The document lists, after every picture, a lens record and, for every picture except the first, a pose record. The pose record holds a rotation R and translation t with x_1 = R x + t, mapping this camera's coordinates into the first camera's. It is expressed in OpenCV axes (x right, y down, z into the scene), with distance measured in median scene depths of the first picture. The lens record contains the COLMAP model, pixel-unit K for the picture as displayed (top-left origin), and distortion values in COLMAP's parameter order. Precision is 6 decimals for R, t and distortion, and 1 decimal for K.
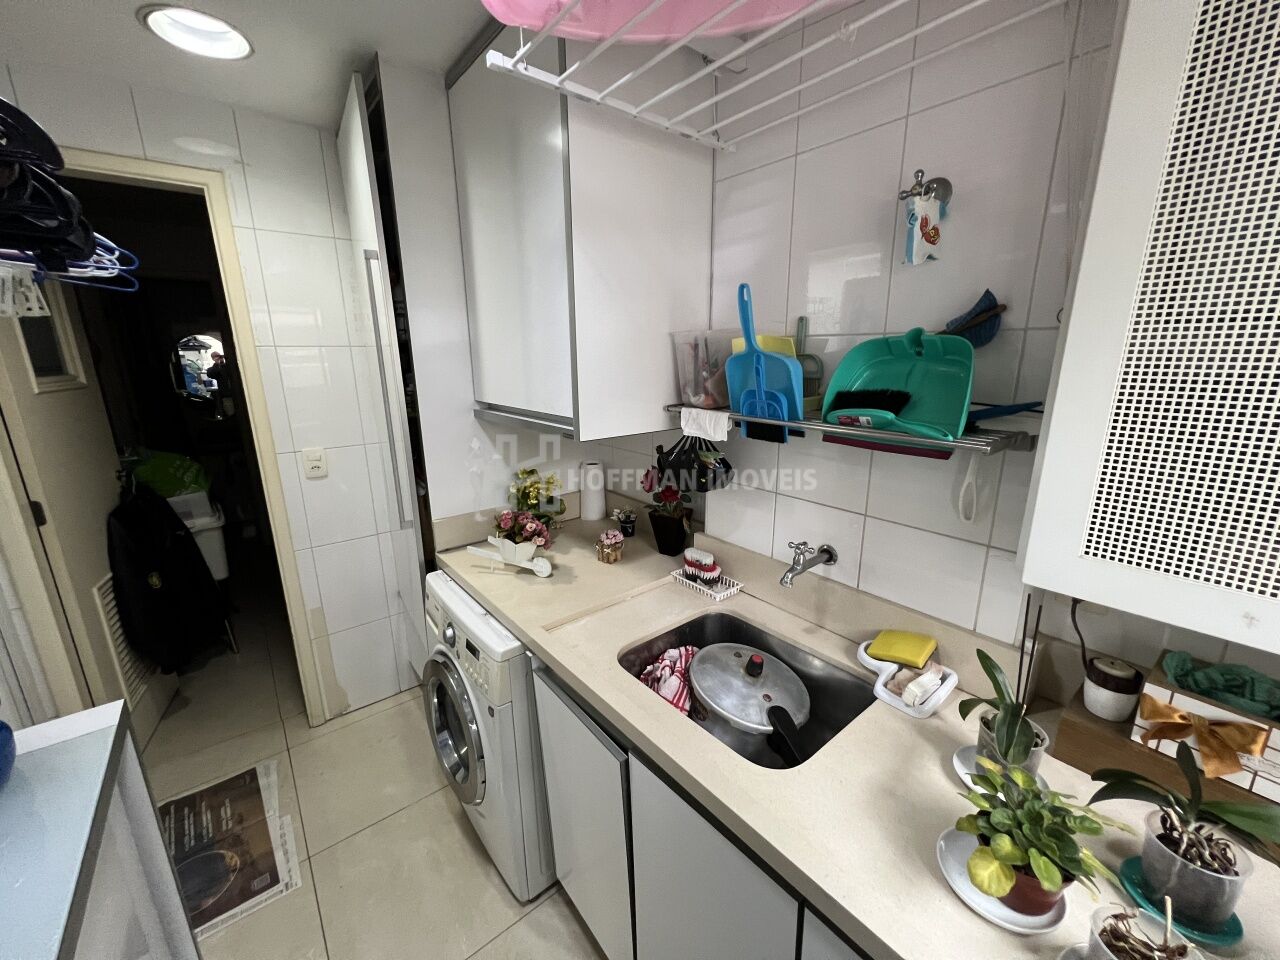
lens RADIAL K [[508.6, 0, 641.4], [0, 508.6, 480.0], [0, 0, 1]] dist [-0.000446, -0.000157]
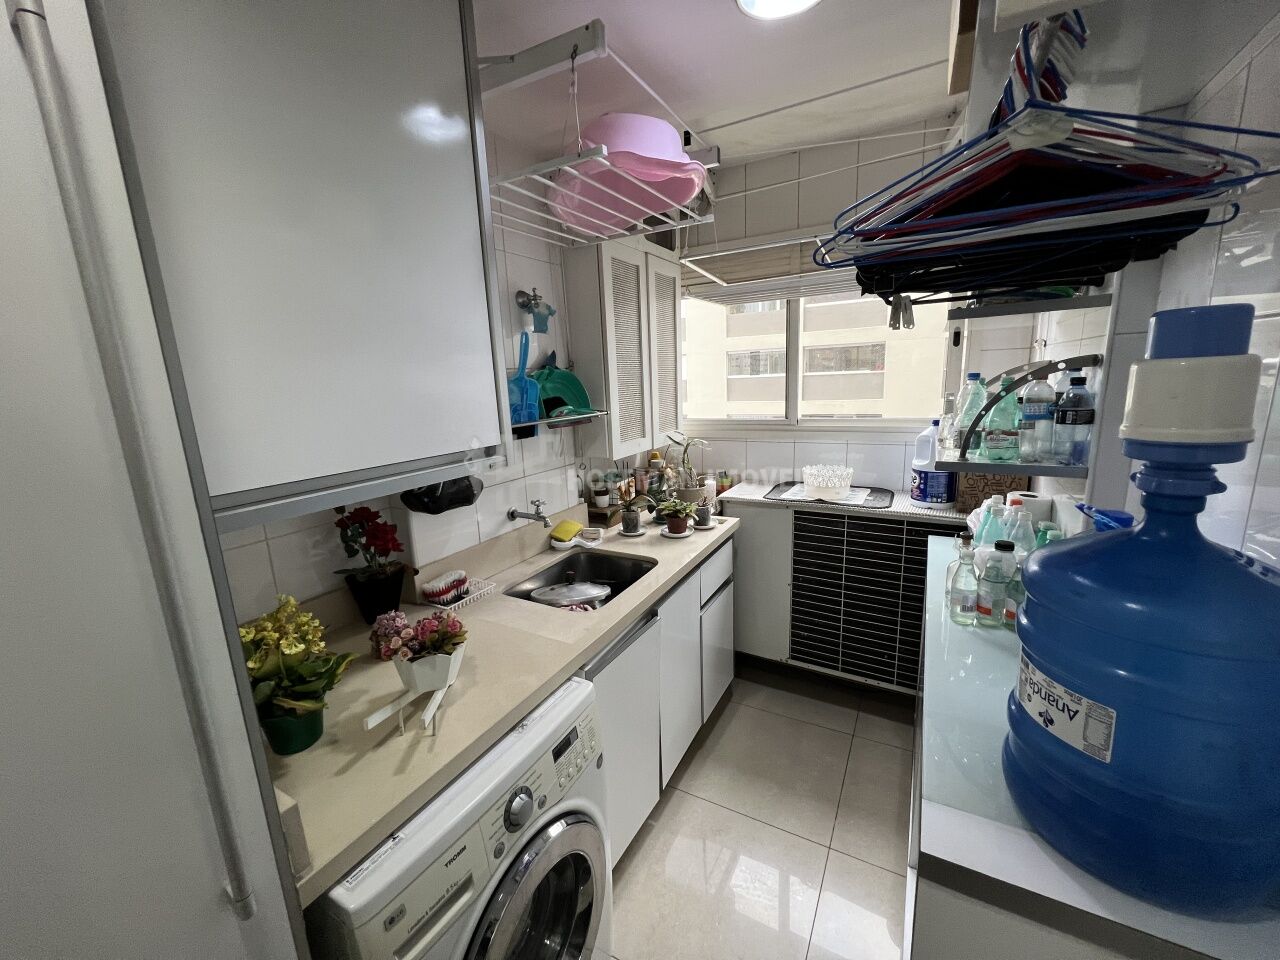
lens RADIAL K [[508.6, 0, 640.3], [0, 508.6, 476.7], [0, 0, 1]] dist [-0.000446, -0.000157]
pose [[-0.354123, -0.161771, 0.921101, -1.314003], [0.271595, 0.924686, 0.266817, -0.292660], [-0.894893, 0.344653, -0.283516, 1.238296]]
